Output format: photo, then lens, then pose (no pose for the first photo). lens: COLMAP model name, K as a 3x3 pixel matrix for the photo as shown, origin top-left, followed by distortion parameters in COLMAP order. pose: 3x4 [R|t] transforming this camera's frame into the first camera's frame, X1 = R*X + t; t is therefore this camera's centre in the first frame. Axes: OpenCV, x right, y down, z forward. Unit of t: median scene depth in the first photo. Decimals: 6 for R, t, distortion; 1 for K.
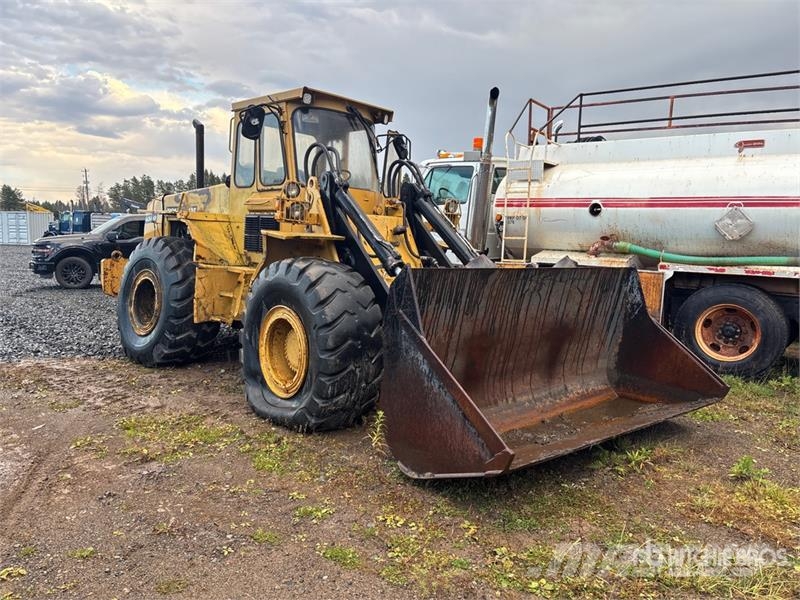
lens RADIAL K [[604.6, 0, 394.7], [0, 604.6, 306.4], [0, 0, 1]] dist [0.045371, -0.055311]
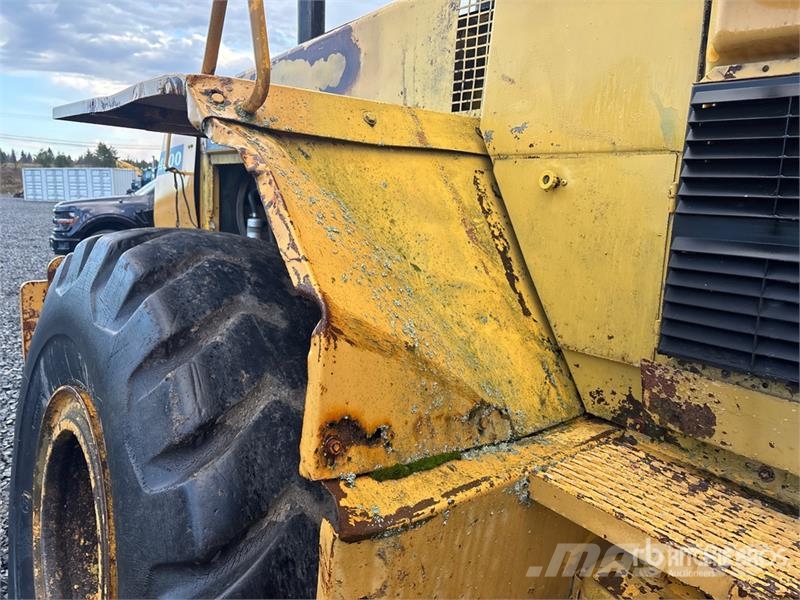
lens RADIAL K [[604.6, 0, 394.7], [0, 604.6, 306.4], [0, 0, 1]] dist [0.045371, -0.055311]
pose [[0.988988, 0.045870, -0.140709, -0.285559], [-0.037824, 0.997521, 0.059338, -0.109922], [0.143083, -0.053362, 0.988271, 0.850721]]
